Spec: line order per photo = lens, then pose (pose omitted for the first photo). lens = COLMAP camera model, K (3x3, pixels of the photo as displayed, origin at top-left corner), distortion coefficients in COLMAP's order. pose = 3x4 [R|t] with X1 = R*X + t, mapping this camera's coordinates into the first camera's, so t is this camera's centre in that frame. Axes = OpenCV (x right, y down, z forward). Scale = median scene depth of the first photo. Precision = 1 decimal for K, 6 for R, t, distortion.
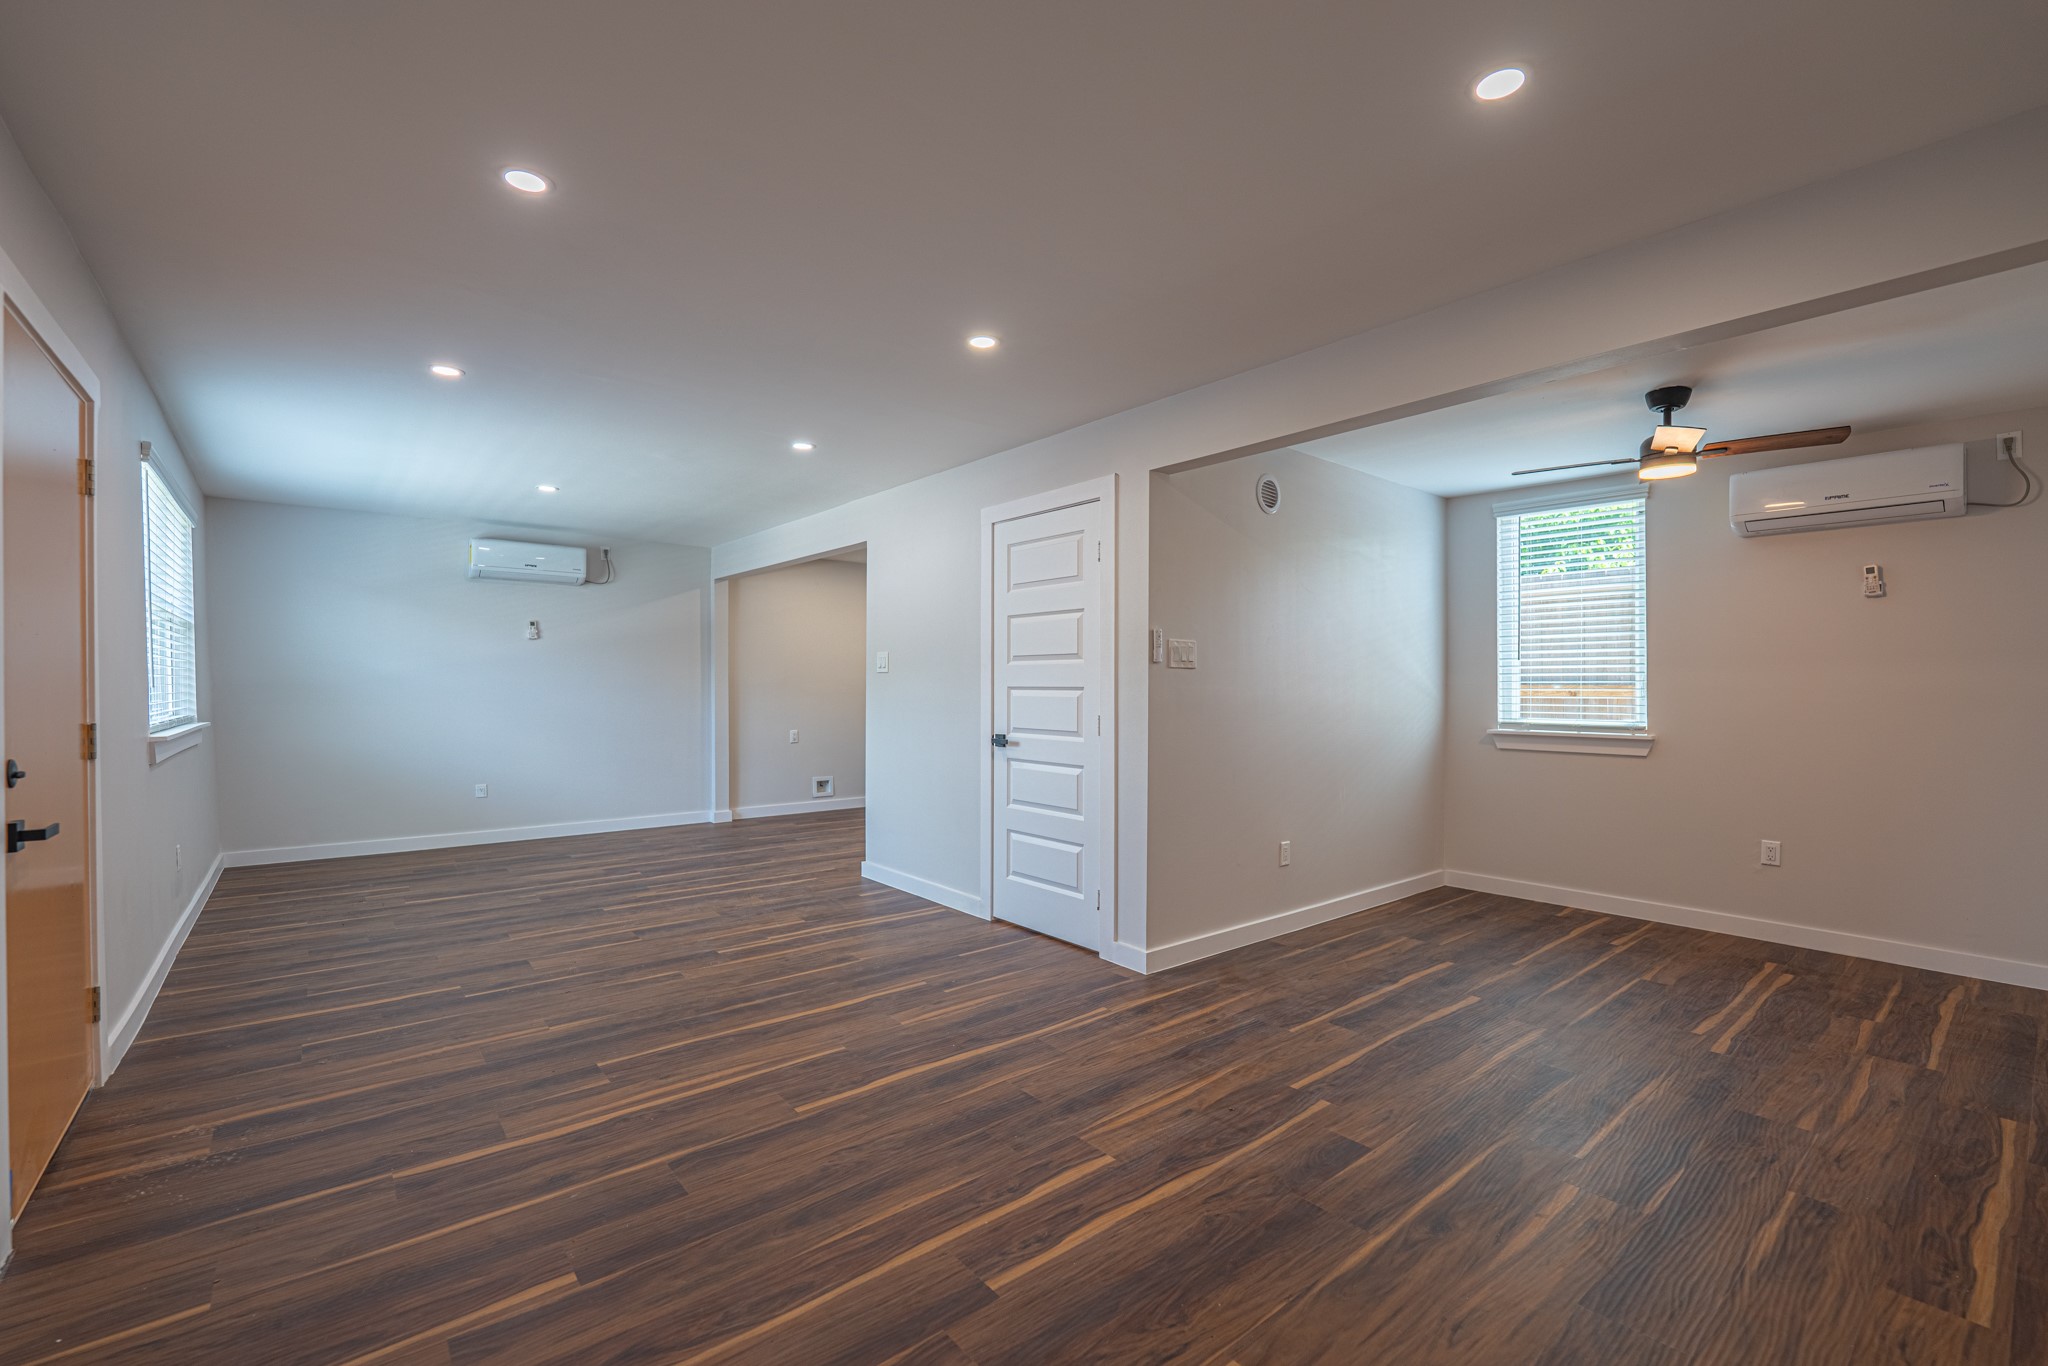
lens RADIAL K [[877.5, 0, 957.0], [0, 877.5, 687.0], [0, 0, 1]] dist [-0.001541, -0.000359]
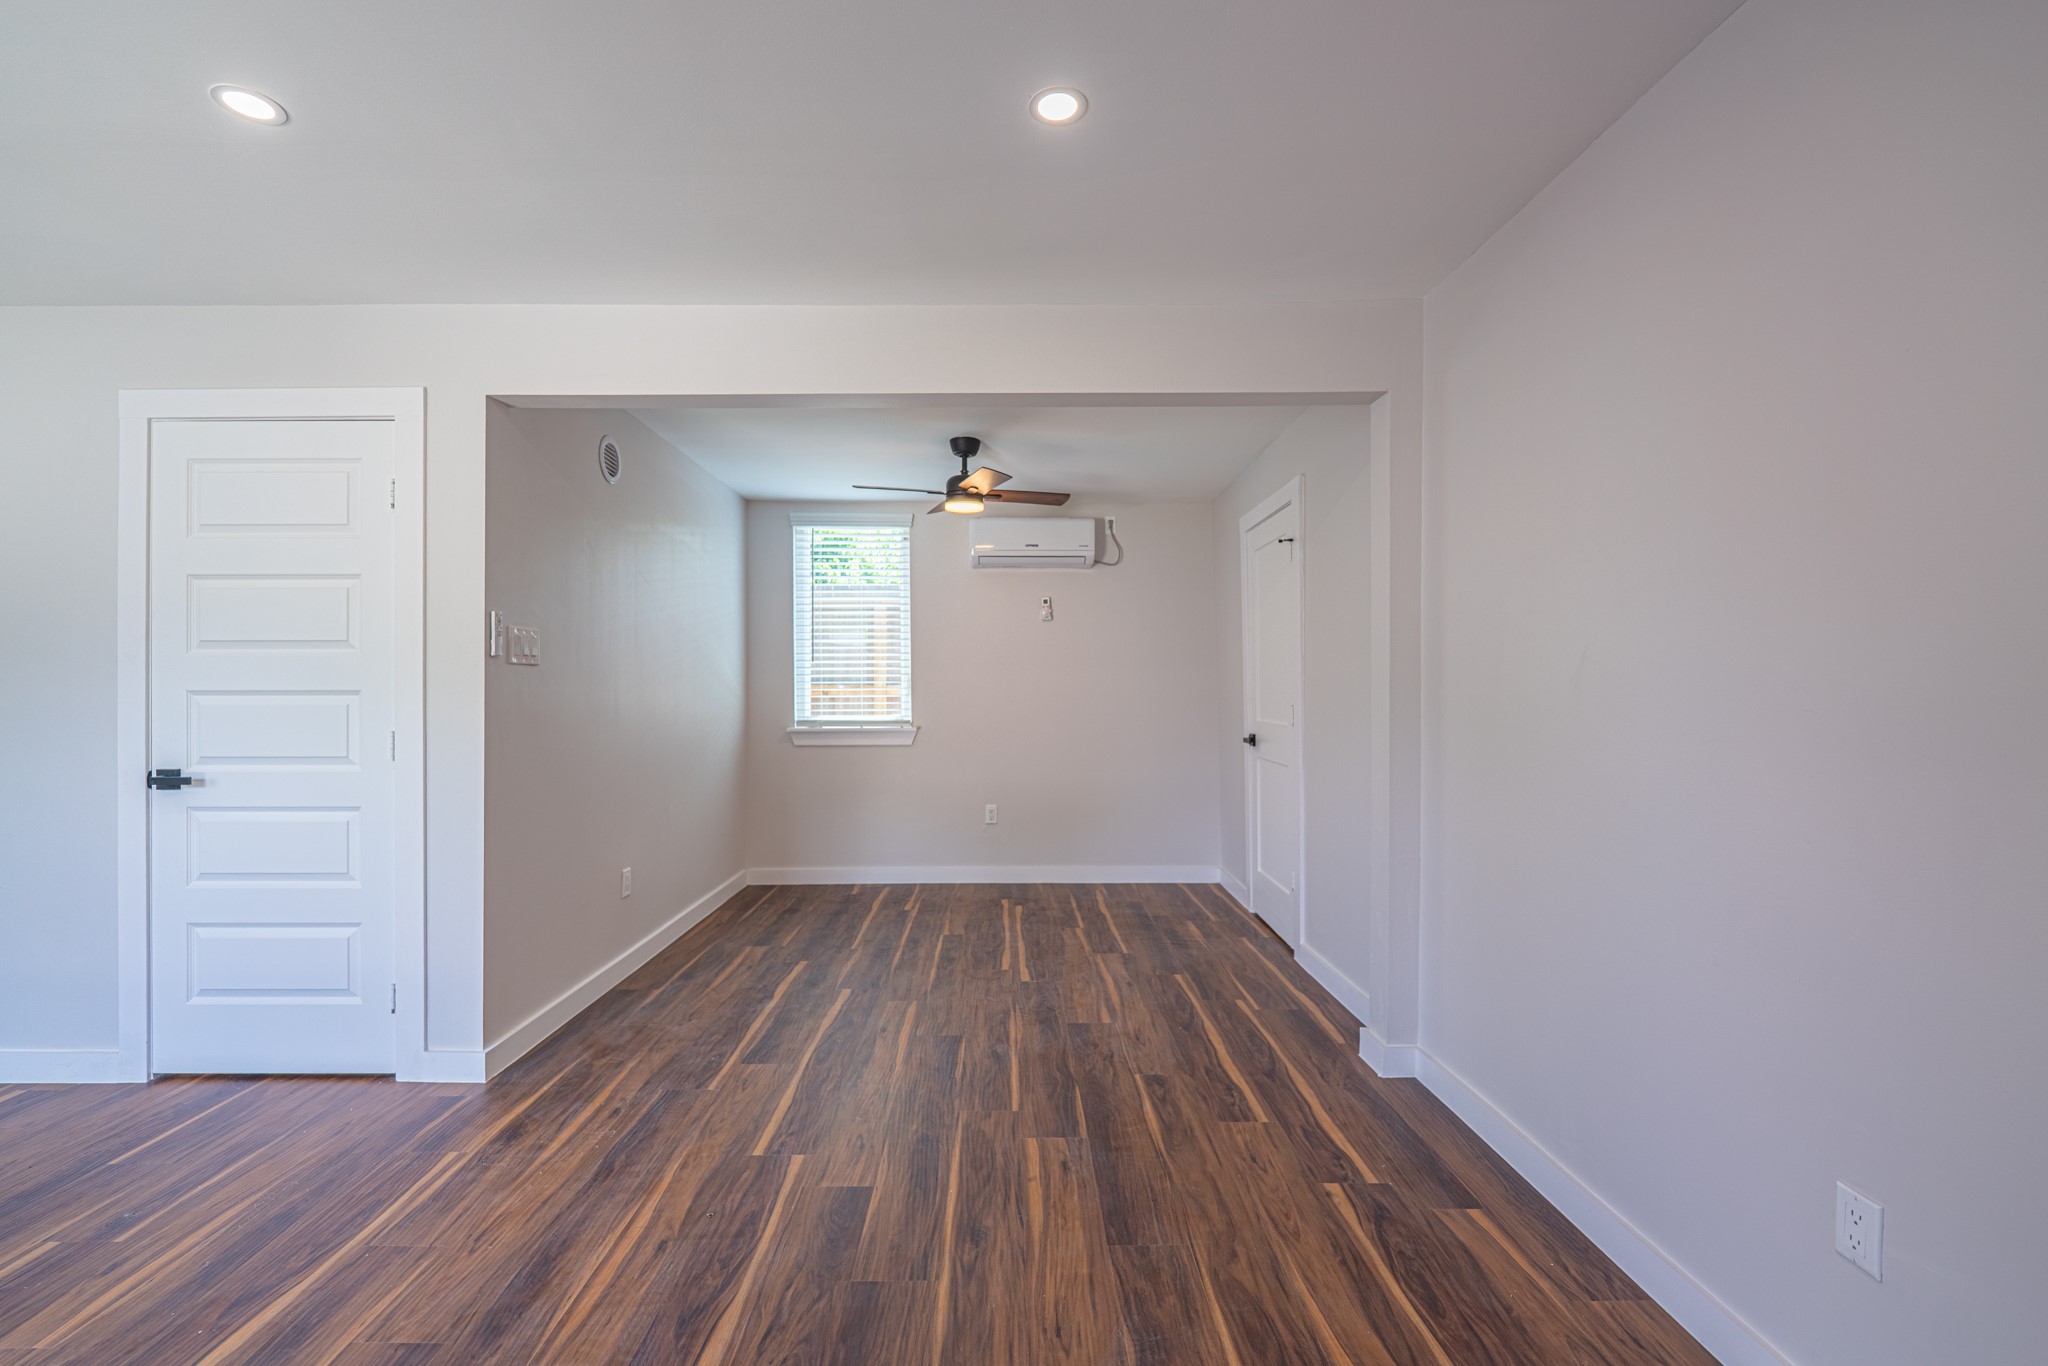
lens RADIAL K [[900.8, 0, 1024.0], [0, 900.8, 683.0], [0, 0, 1]] dist [0.010516, -0.009929]
pose [[0.590602, -0.000858, 0.806962, -0.130550], [0.004907, 0.999985, -0.002529, -0.001248], [-0.806948, 0.005453, 0.590598, 0.196775]]
